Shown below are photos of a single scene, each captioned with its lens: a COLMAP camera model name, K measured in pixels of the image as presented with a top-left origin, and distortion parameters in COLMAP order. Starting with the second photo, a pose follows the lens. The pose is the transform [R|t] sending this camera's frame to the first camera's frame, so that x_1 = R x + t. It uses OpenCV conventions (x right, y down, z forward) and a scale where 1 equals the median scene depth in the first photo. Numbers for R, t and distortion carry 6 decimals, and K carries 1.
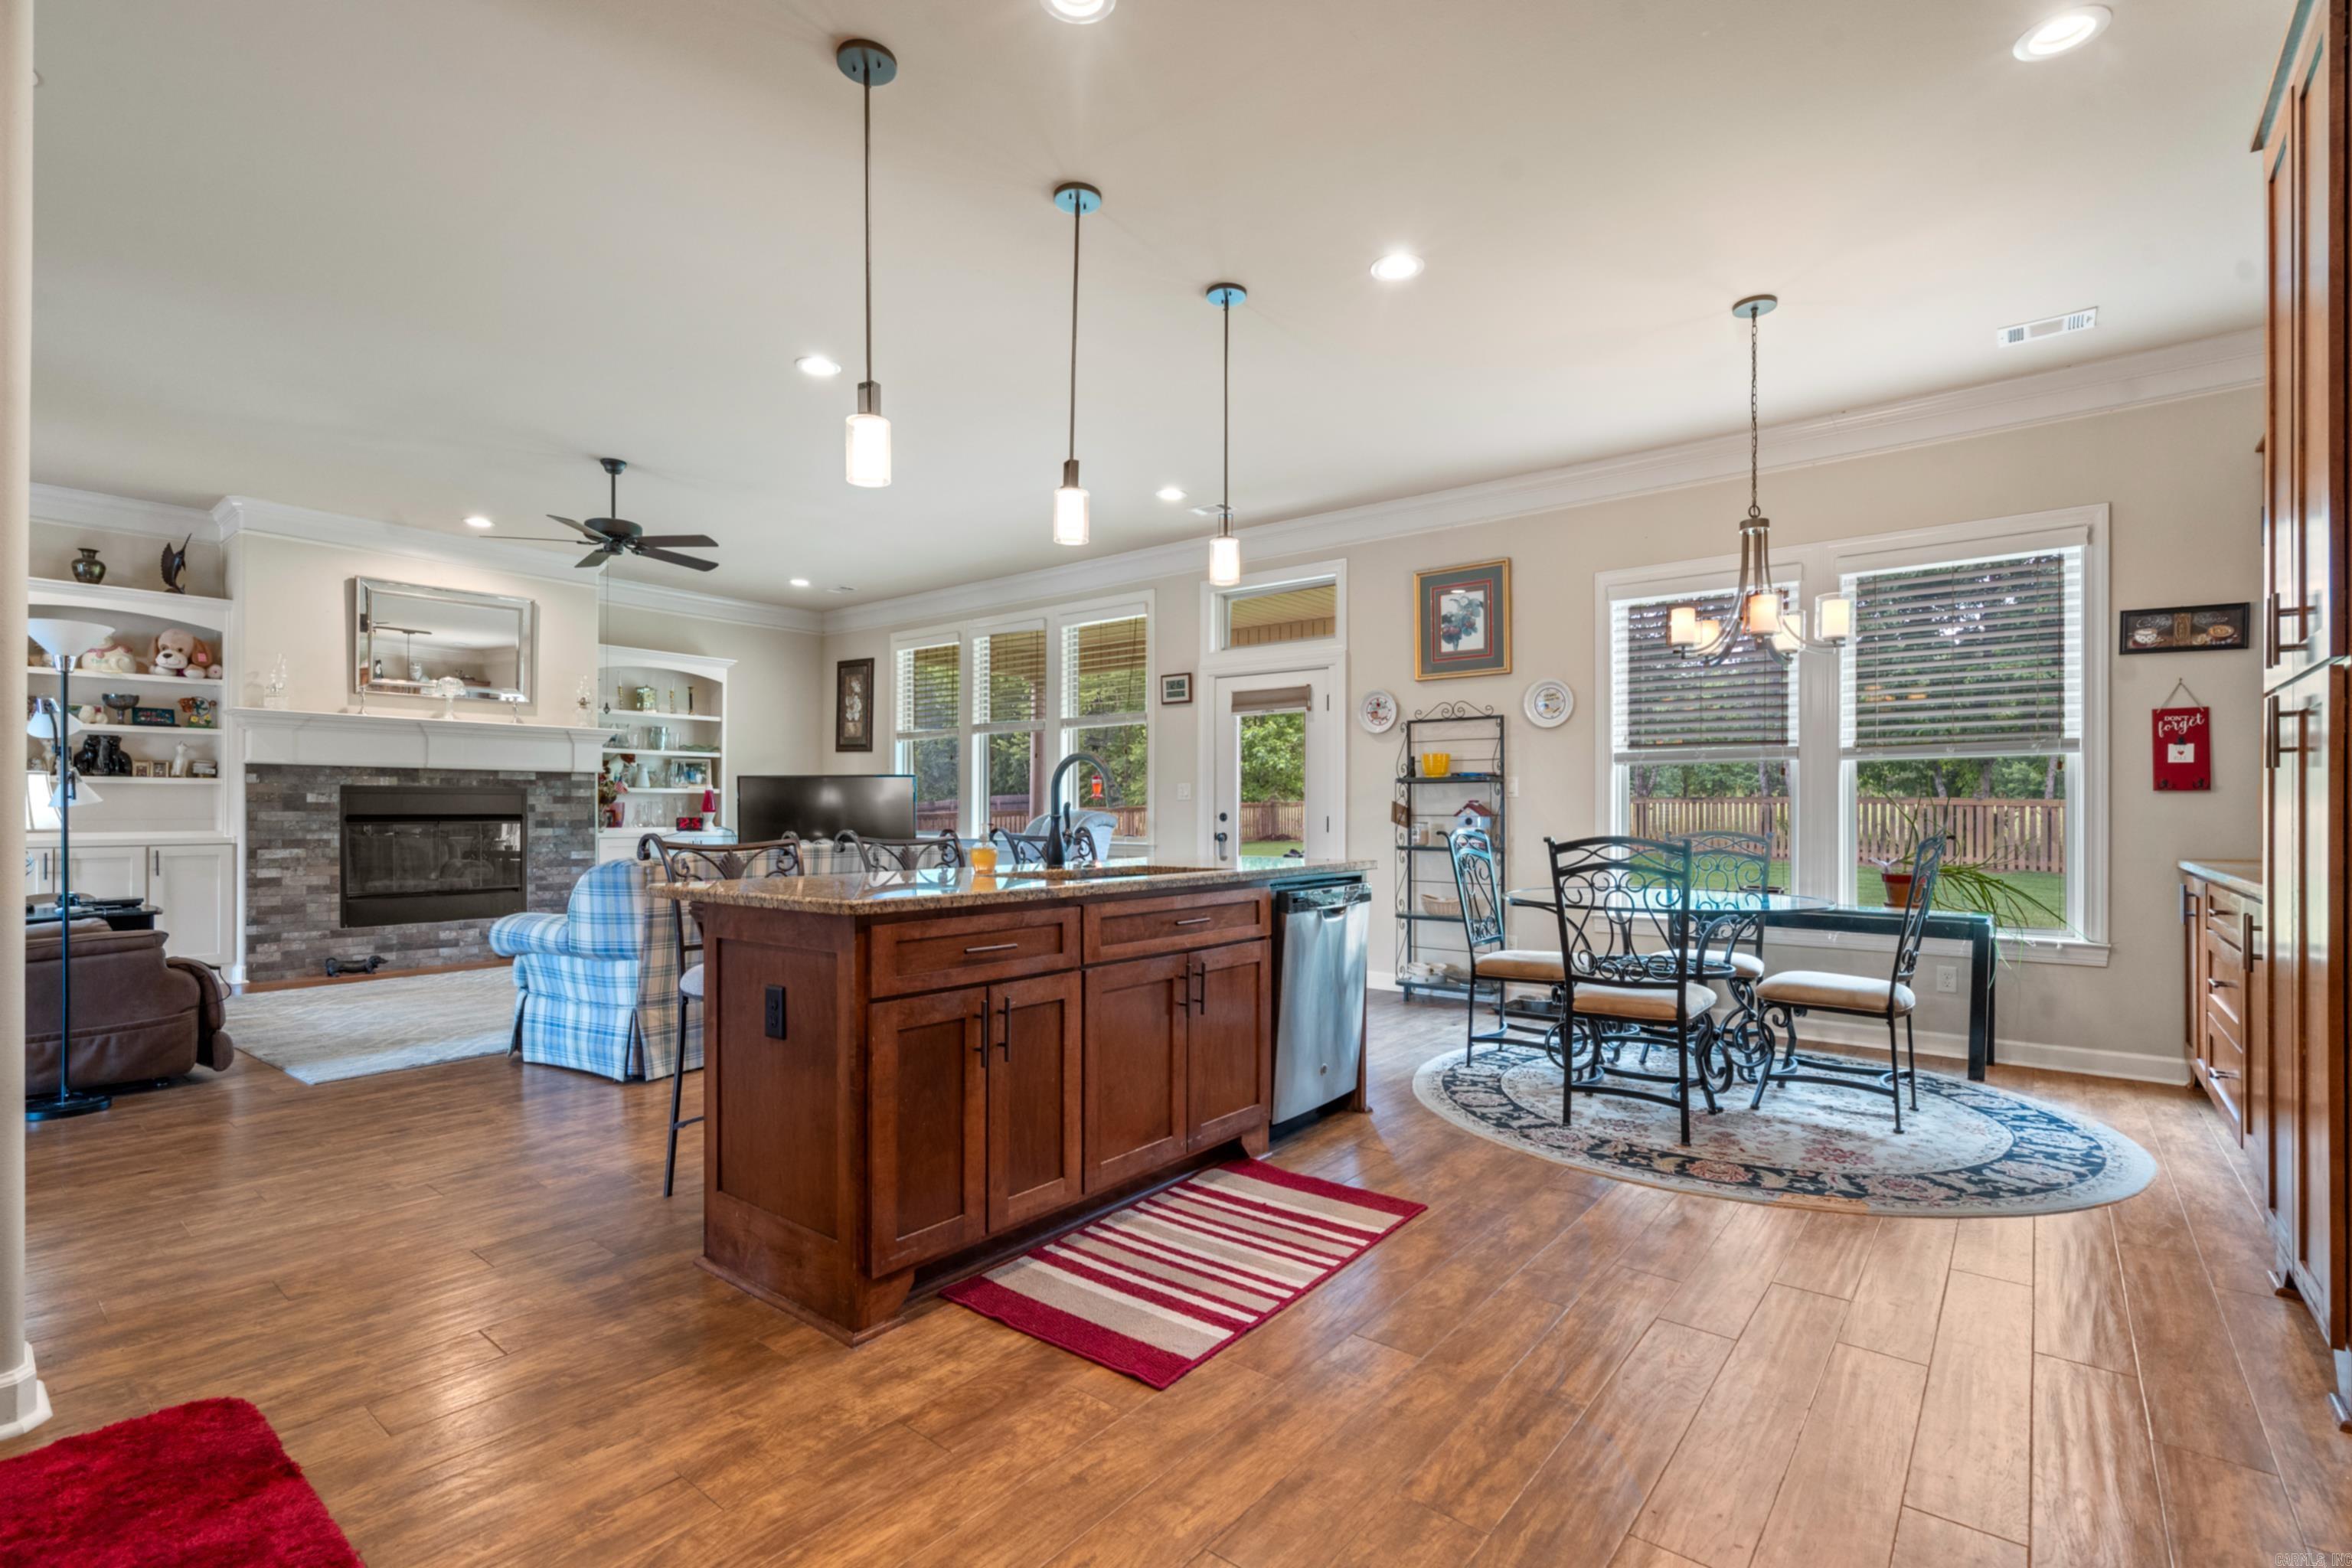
lens RADIAL K [[1072.5, 0, 1173.4], [0, 1072.5, 803.7], [0, 0, 1]] dist [-0.007274, 0.003854]
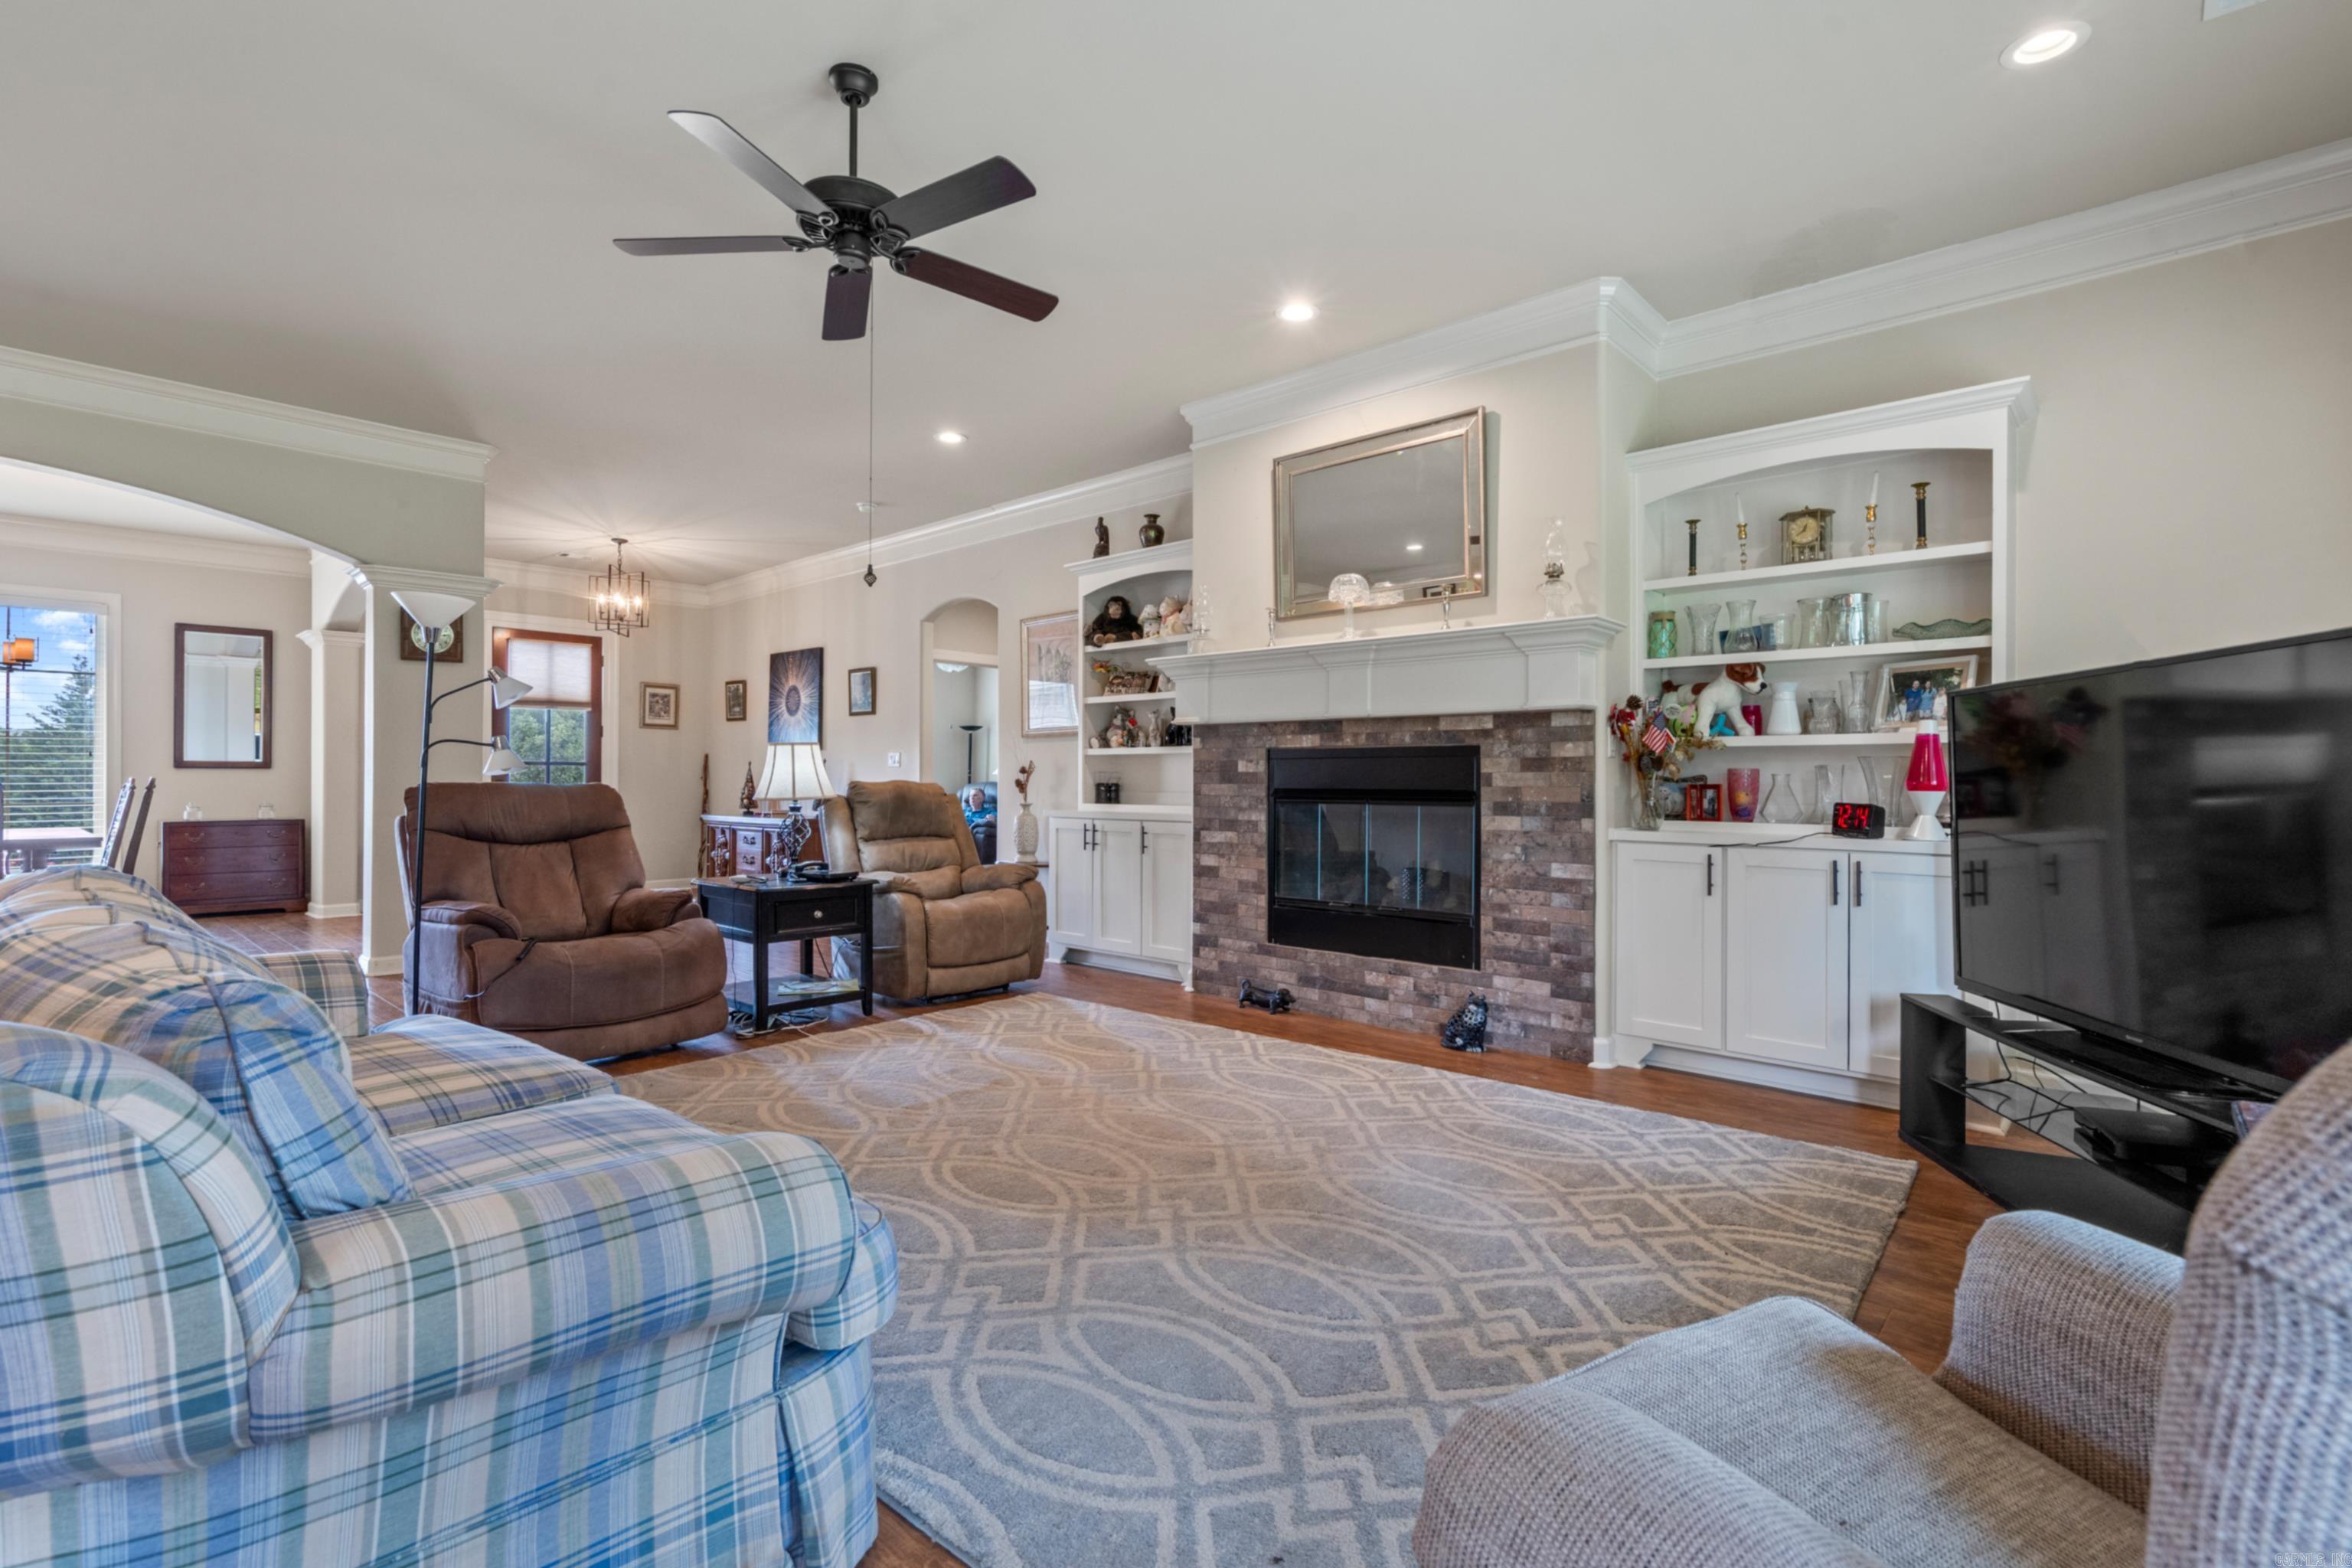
lens RADIAL K [[1072.5, 0, 1177.2], [0, 1072.5, 780.4], [0, 0, 1]] dist [-0.007274, 0.003854]
pose [[-0.062381, -0.004633, -0.998042, -0.039837], [-0.000465, 0.999989, -0.004613, 0.009071], [0.998052, 0.000176, -0.062383, 1.101480]]
